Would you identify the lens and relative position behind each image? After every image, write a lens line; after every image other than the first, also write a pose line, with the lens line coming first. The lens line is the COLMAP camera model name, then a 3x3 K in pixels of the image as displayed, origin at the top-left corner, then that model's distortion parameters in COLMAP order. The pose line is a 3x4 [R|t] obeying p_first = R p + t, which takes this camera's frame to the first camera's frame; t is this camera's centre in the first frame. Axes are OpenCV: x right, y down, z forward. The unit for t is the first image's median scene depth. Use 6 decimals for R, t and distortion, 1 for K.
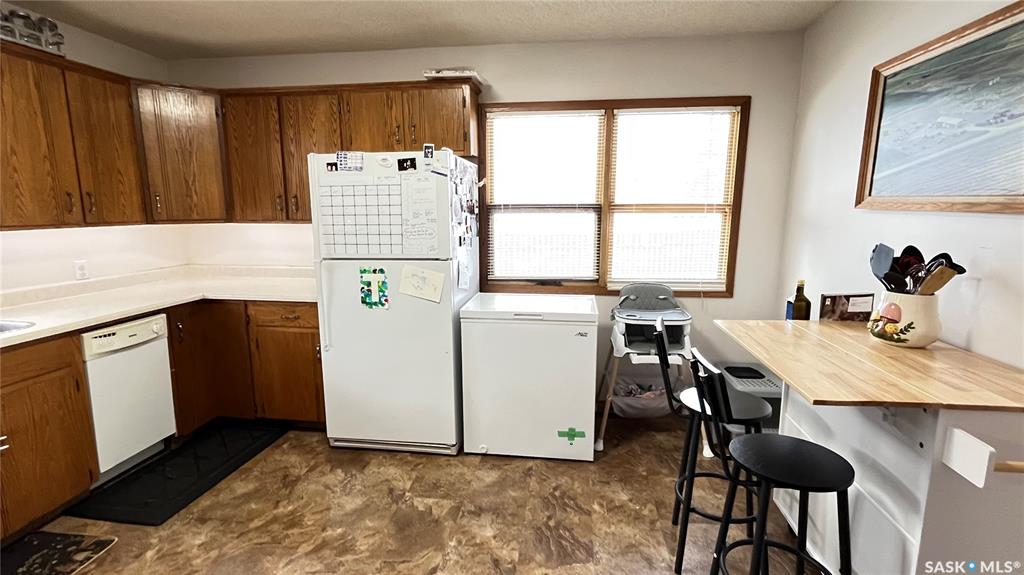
lens RADIAL K [[478.5, 0, 512.0], [0, 478.5, 287.5], [0, 0, 1]] dist [-0.003195, -0.000111]
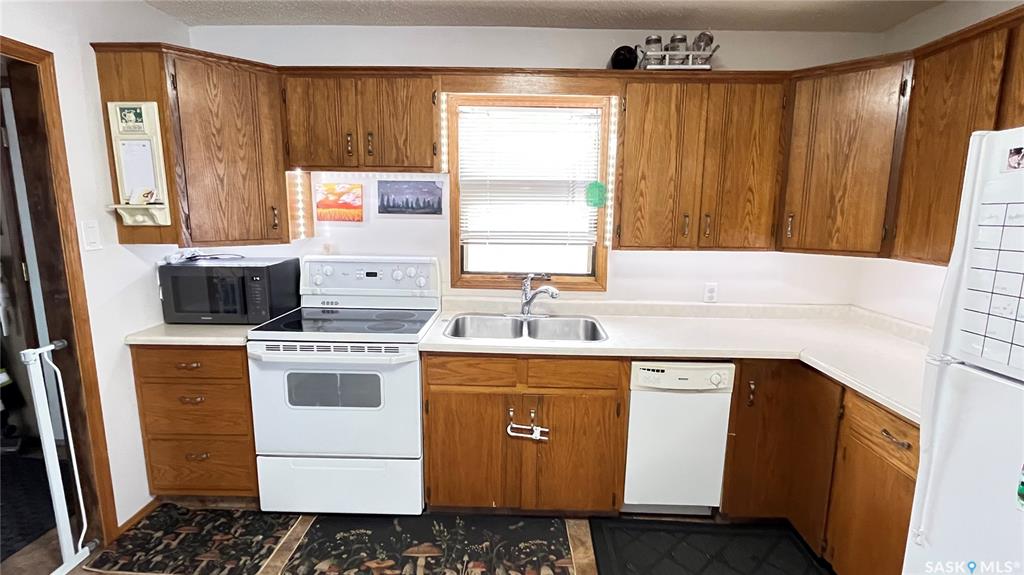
lens RADIAL K [[478.5, 0, 512.0], [0, 478.5, 287.5], [0, 0, 1]] dist [-0.003195, -0.000111]
pose [[0.107937, 0.157534, -0.981597, -0.000120], [-0.174557, 0.975029, 0.137285, -0.119905], [0.978713, 0.156527, 0.132740, 0.522376]]
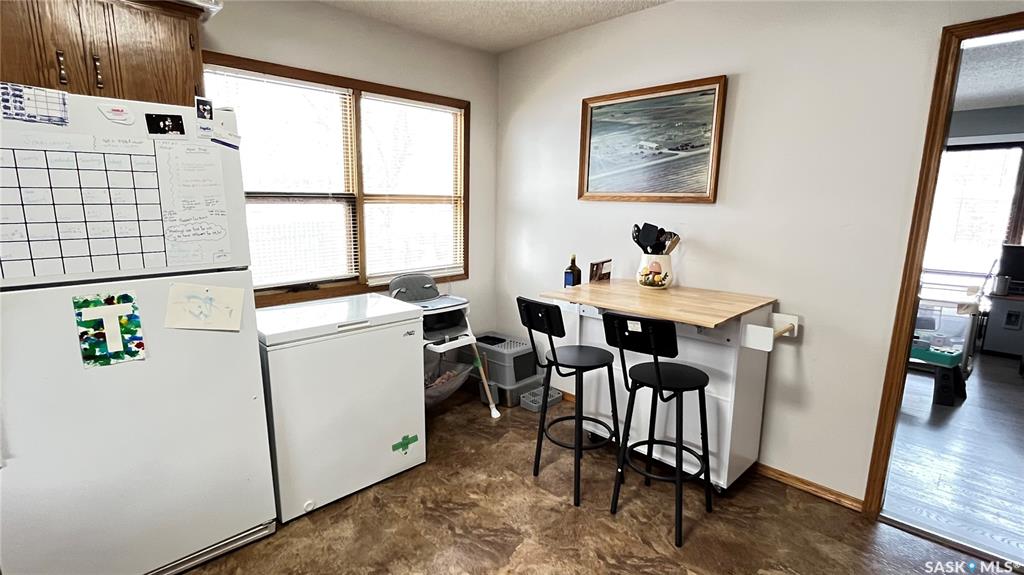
lens RADIAL K [[478.5, 0, 512.0], [0, 478.5, 287.5], [0, 0, 1]] dist [-0.003195, -0.000111]
pose [[0.621635, -0.131345, 0.772217, -0.434429], [0.121215, 0.990096, 0.070825, -0.031992], [-0.773871, 0.049577, 0.631399, 0.249613]]
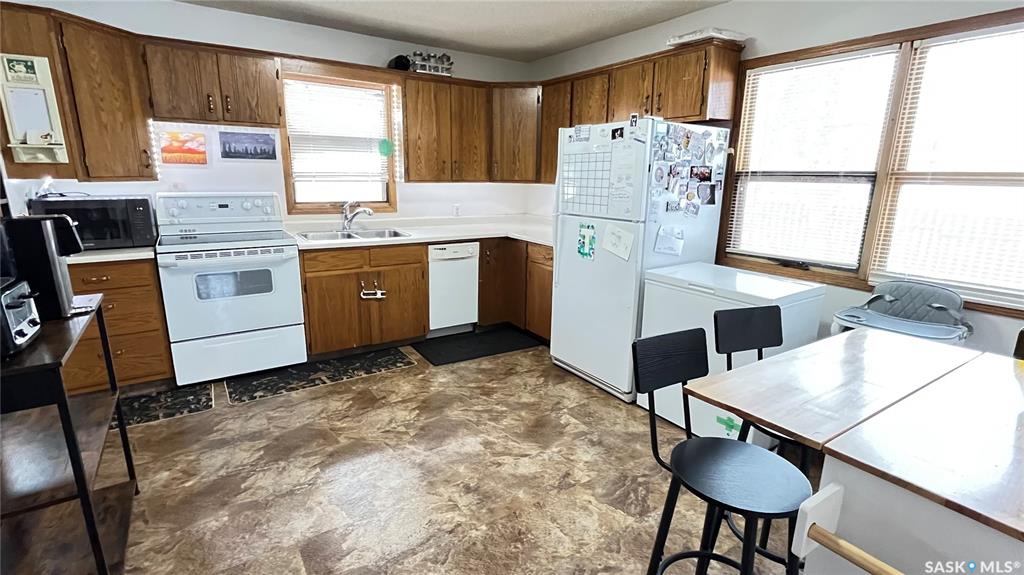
lens RADIAL K [[478.5, 0, 512.0], [0, 478.5, 287.5], [0, 0, 1]] dist [-0.003195, -0.000111]
pose [[0.655409, 0.185533, -0.732132, 0.488283], [-0.139158, 0.982427, 0.124387, -0.007523], [0.742344, 0.020357, 0.669710, 0.070587]]
